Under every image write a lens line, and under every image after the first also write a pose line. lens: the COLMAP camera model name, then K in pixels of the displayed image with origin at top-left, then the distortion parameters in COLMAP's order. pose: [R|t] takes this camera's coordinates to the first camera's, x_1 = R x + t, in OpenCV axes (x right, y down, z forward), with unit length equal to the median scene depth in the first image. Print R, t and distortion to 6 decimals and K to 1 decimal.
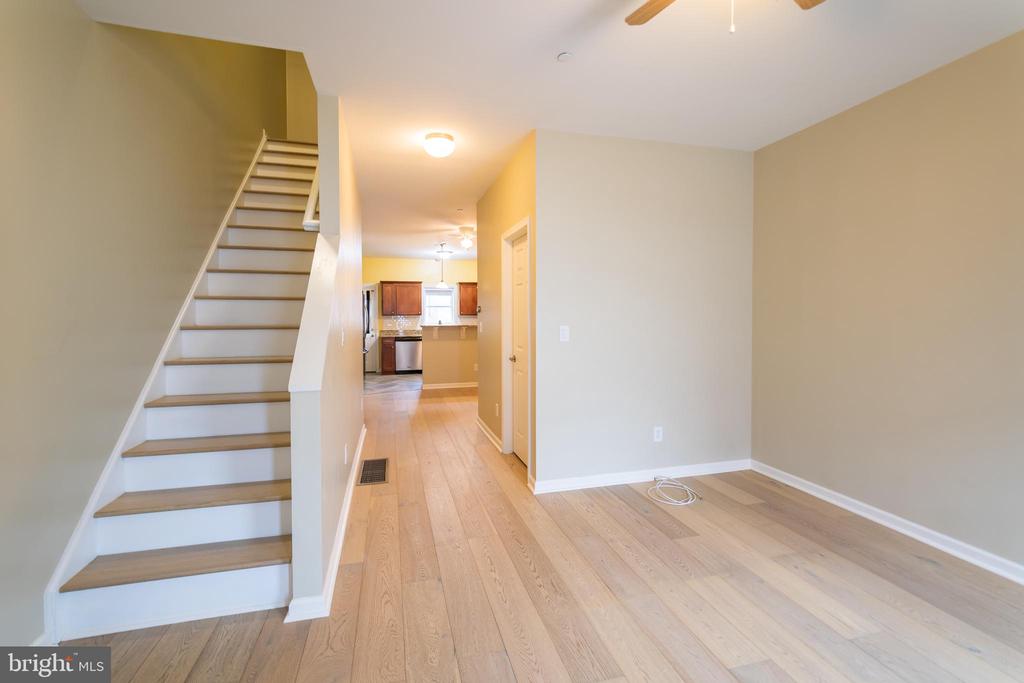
lens RADIAL K [[453.3, 0, 518.7], [0, 453.3, 326.3], [0, 0, 1]] dist [-0.003274, -0.000058]
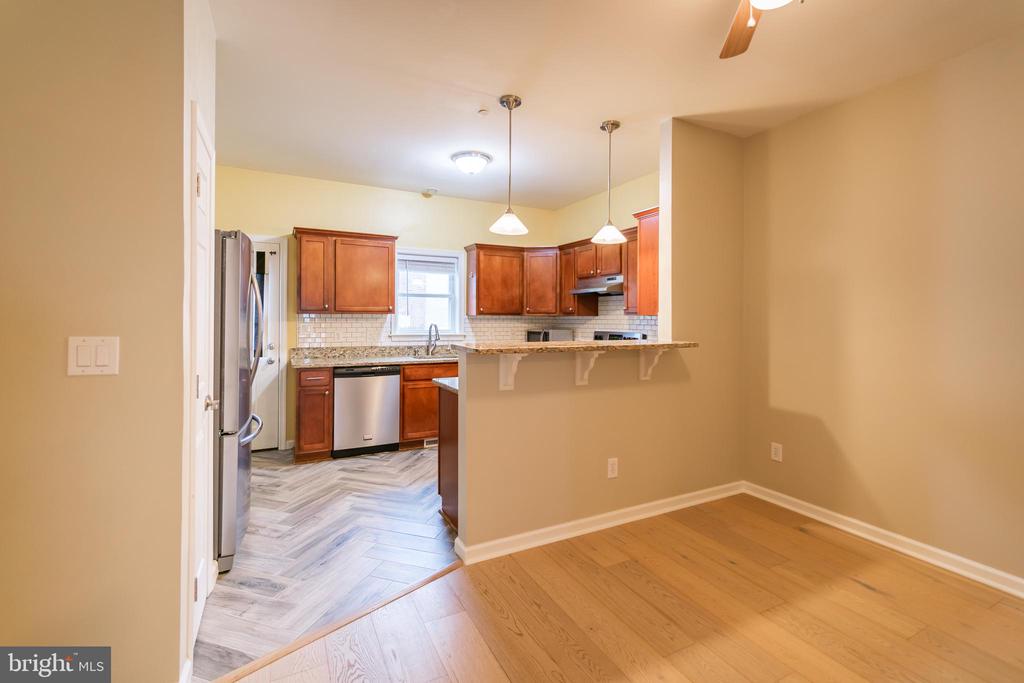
lens RADIAL K [[453.3, 0, 540.0], [0, 453.3, 313.3], [0, 0, 1]] dist [-0.003274, -0.000058]
pose [[0.971959, 0.006450, 0.235061, -0.184256], [-0.000817, 0.999710, -0.024053, -0.013956], [-0.235148, 0.023187, 0.971683, 0.549377]]
